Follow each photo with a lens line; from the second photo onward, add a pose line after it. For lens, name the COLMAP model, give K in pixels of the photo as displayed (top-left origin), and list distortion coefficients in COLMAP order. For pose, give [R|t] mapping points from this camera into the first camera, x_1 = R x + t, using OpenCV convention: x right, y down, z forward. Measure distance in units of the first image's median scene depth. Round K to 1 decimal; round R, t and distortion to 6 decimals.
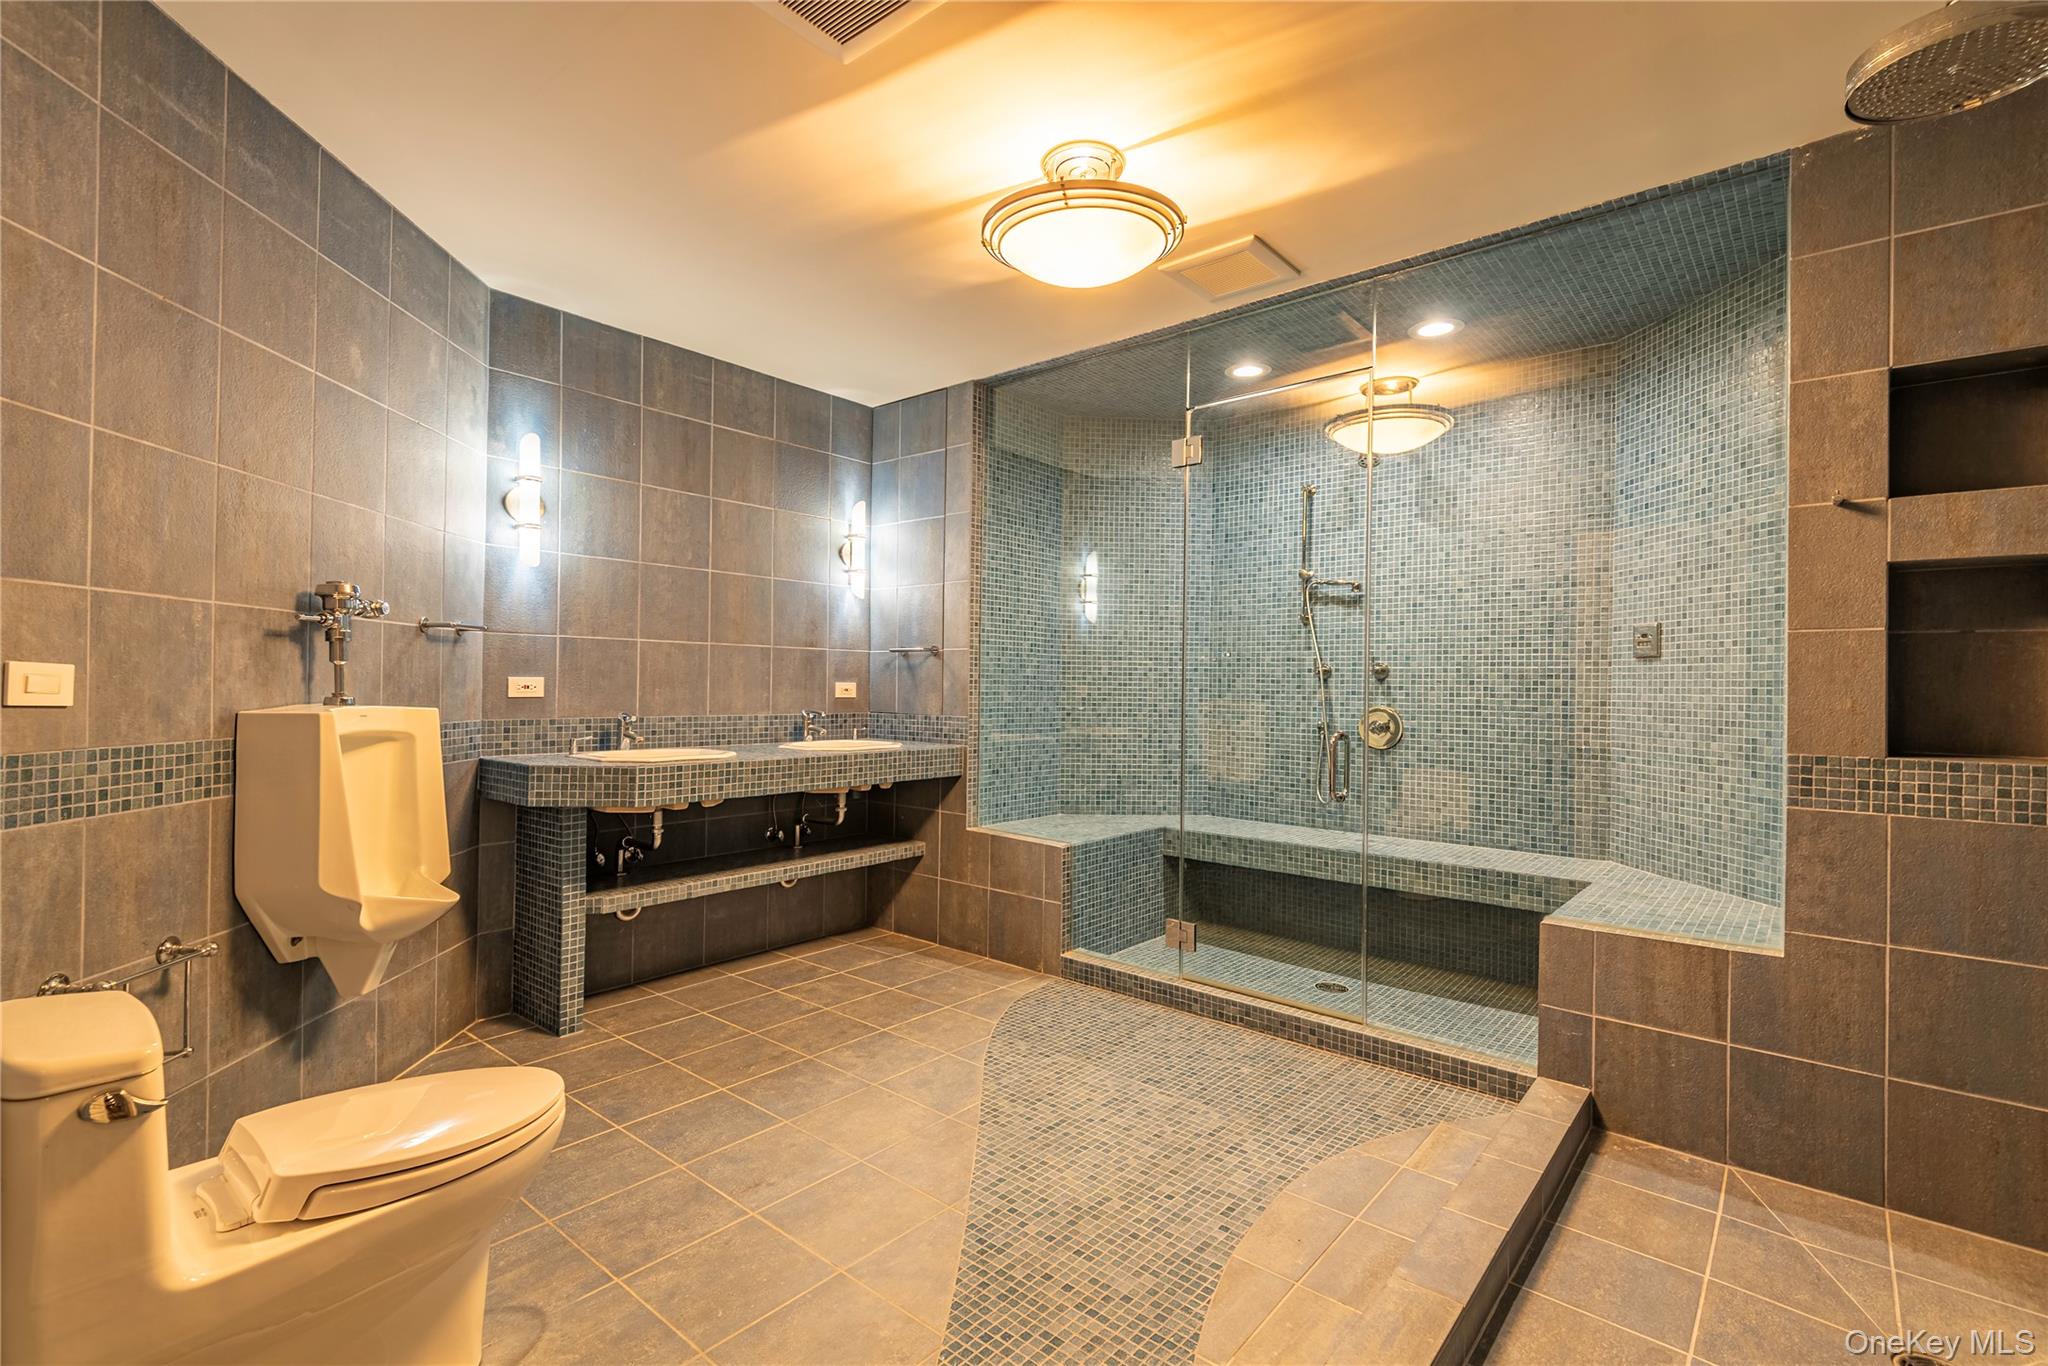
lens RADIAL K [[934.0, 0, 1021.5], [0, 934.0, 682.1], [0, 0, 1]] dist [0.028393, -0.014561]
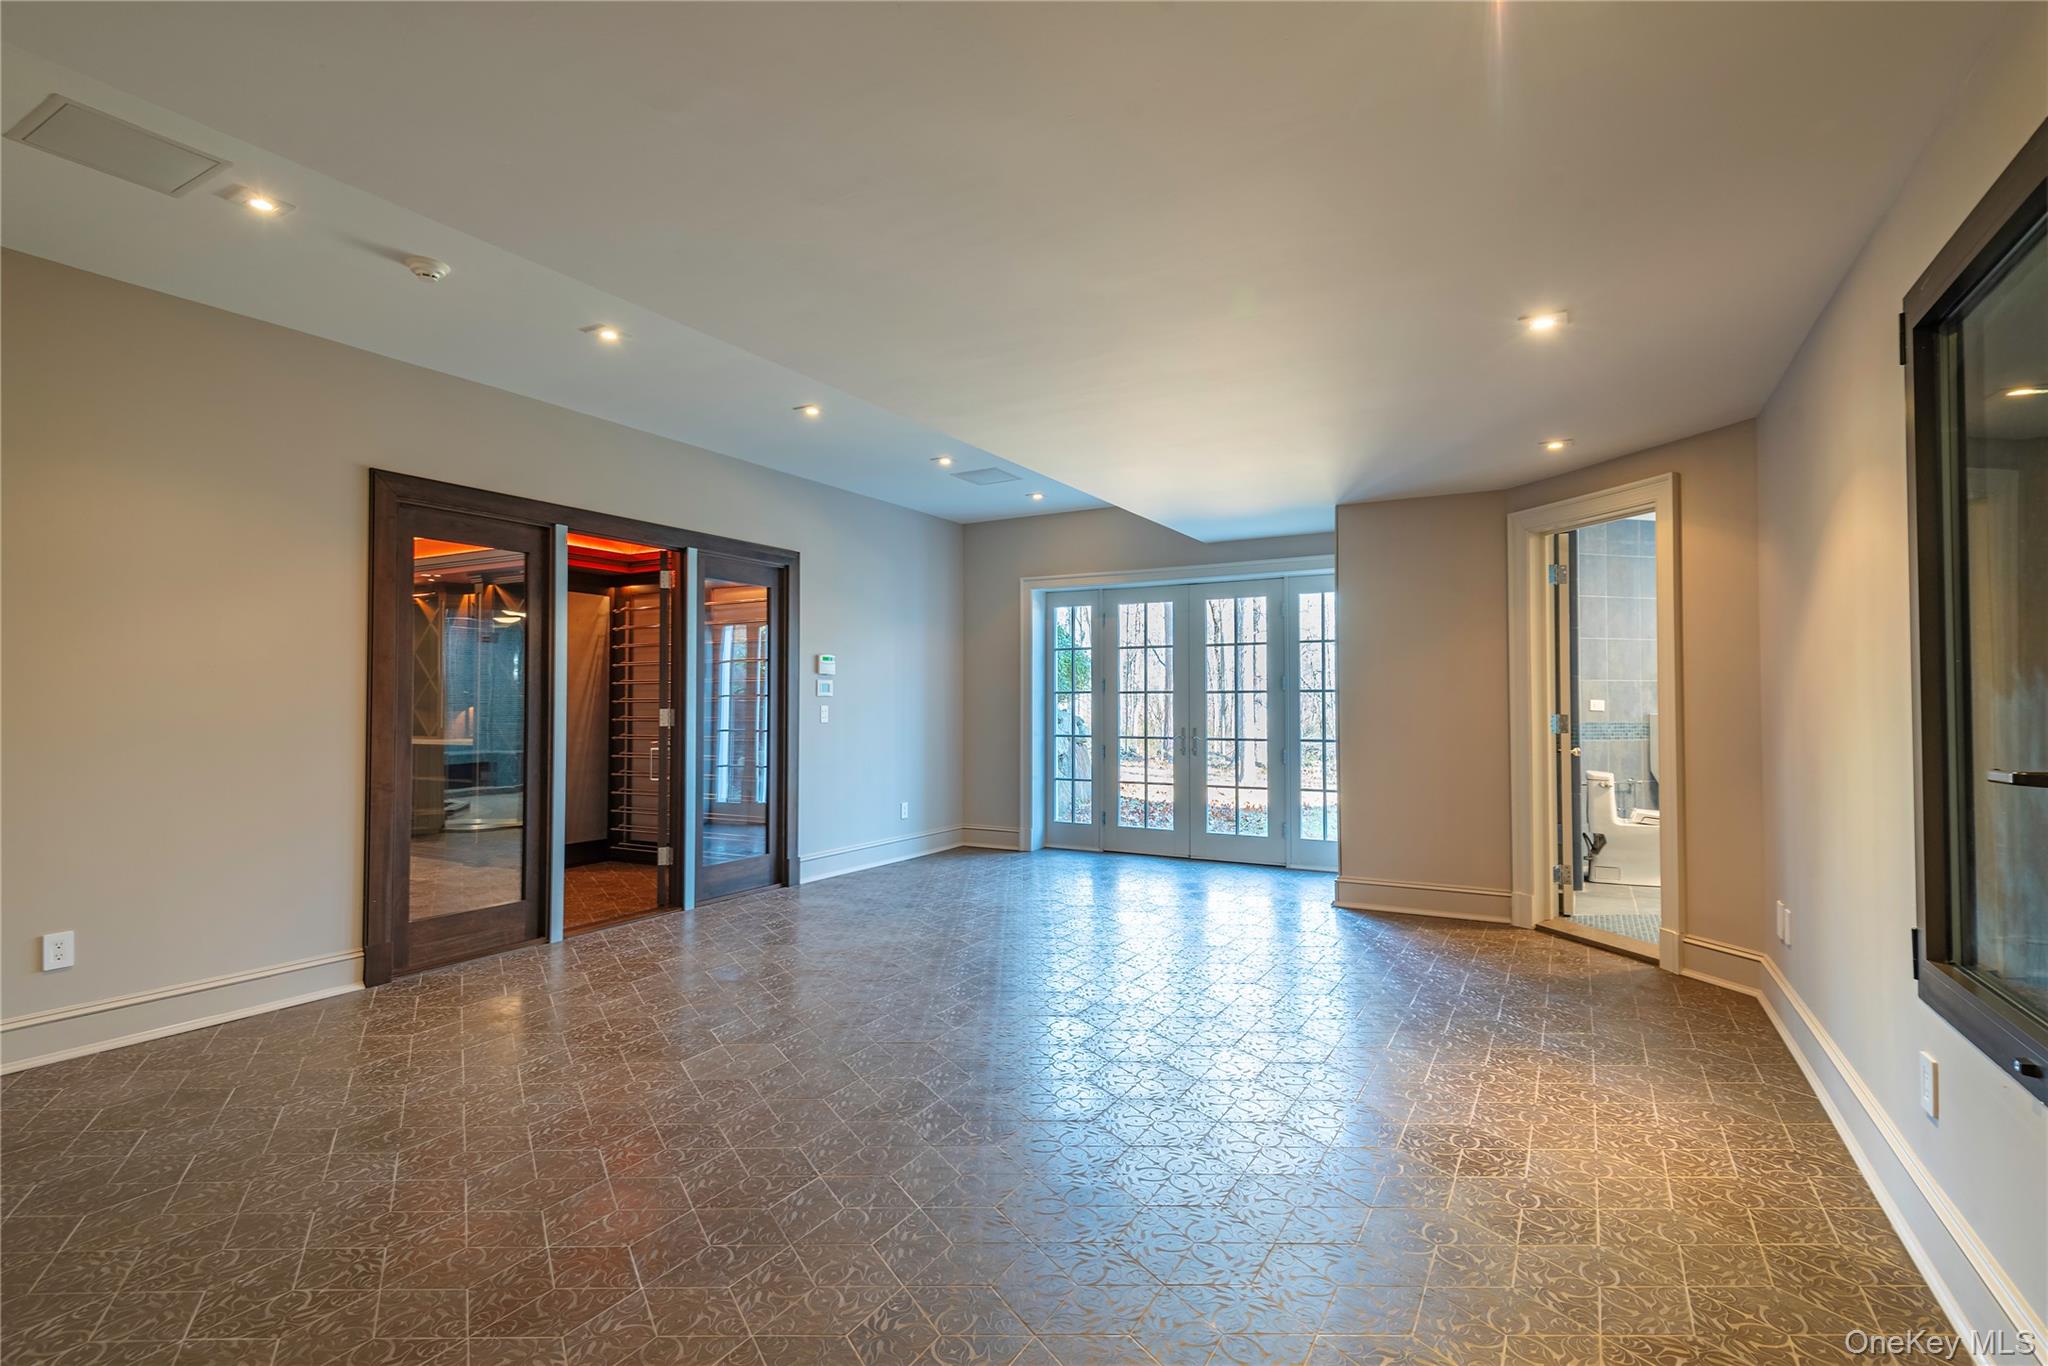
lens RADIAL K [[934.0, 0, 1021.5], [0, 934.0, 682.1], [0, 0, 1]] dist [0.028393, -0.014561]
pose [[0.181673, -0.035776, -0.982708, 2.188126], [0.009380, 0.999356, -0.034648, 0.017153], [0.983314, -0.002923, 0.181892, -1.900268]]
